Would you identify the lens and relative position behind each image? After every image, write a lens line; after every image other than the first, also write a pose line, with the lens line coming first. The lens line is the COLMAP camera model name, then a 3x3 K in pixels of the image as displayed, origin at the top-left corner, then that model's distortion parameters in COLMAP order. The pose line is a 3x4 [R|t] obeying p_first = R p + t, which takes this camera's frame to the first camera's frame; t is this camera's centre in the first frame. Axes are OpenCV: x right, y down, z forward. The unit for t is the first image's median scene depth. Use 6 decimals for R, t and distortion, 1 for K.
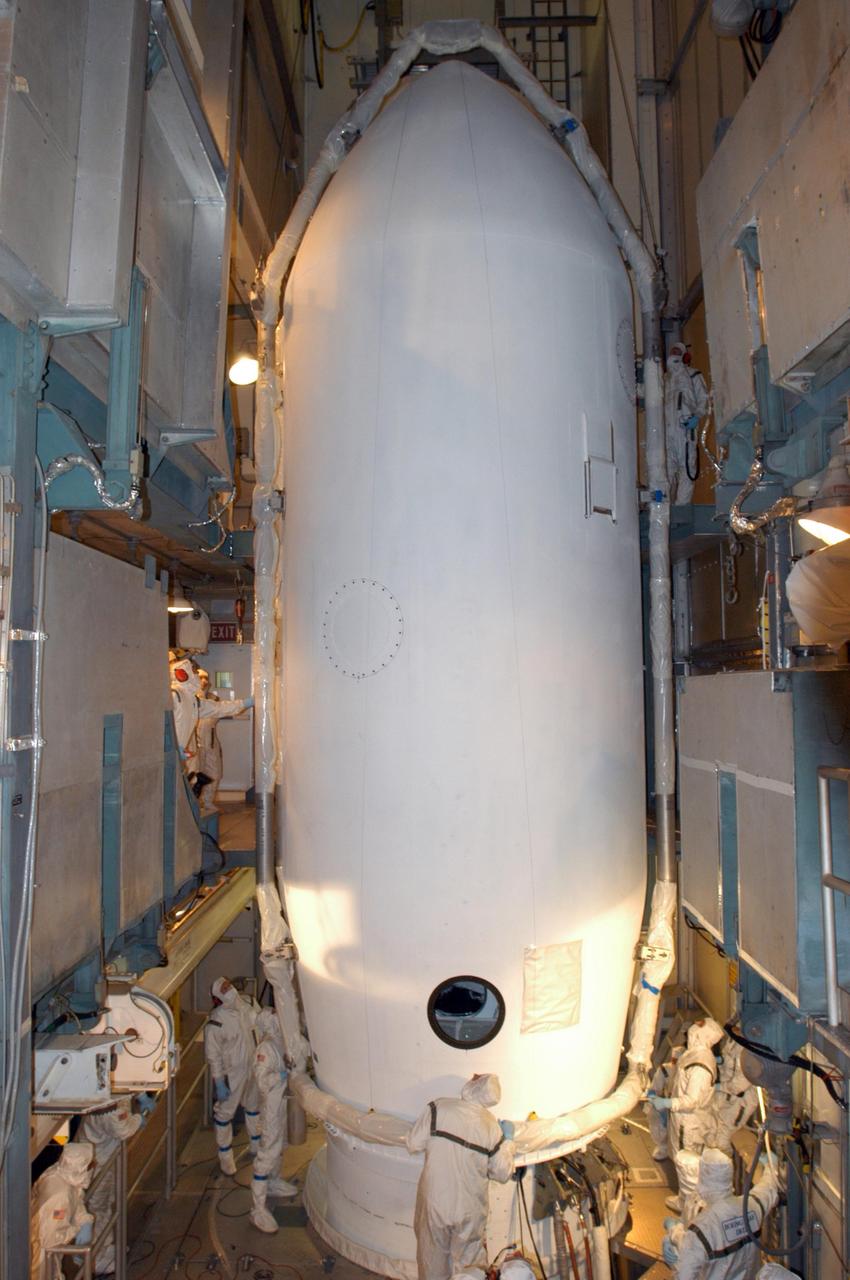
lens RADIAL K [[949.4, 0, 422.0], [0, 949.4, 634.0], [0, 0, 1]] dist [-0.084463, 0.053677]
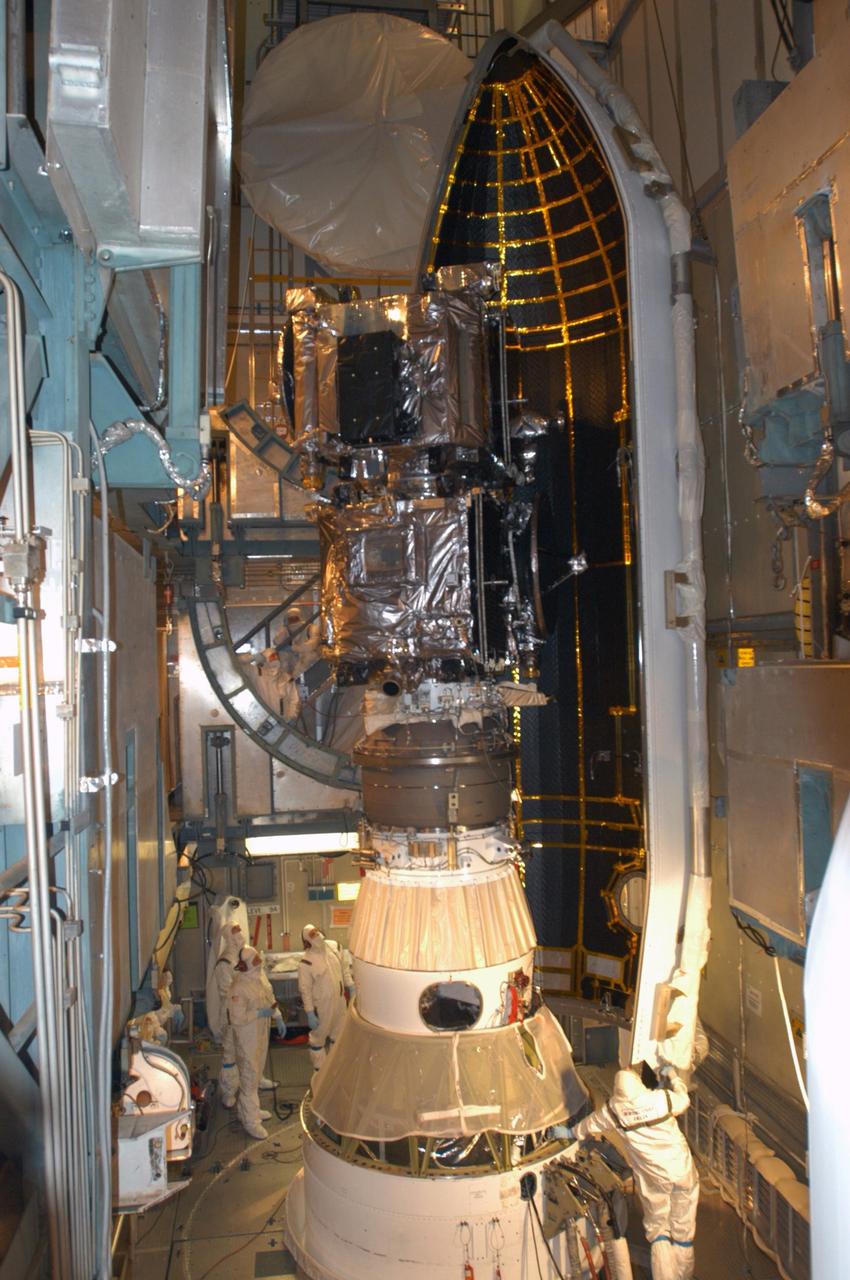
lens RADIAL K [[960.7, 0, 421.5], [0, 960.7, 632.0], [0, 0, 1]] dist [-0.085680, 0.057693]
pose [[0.985578, -0.015968, 0.168468, -0.207158], [0.012160, 0.999647, 0.023608, -0.018933], [-0.168785, -0.021219, 0.985424, 0.113934]]
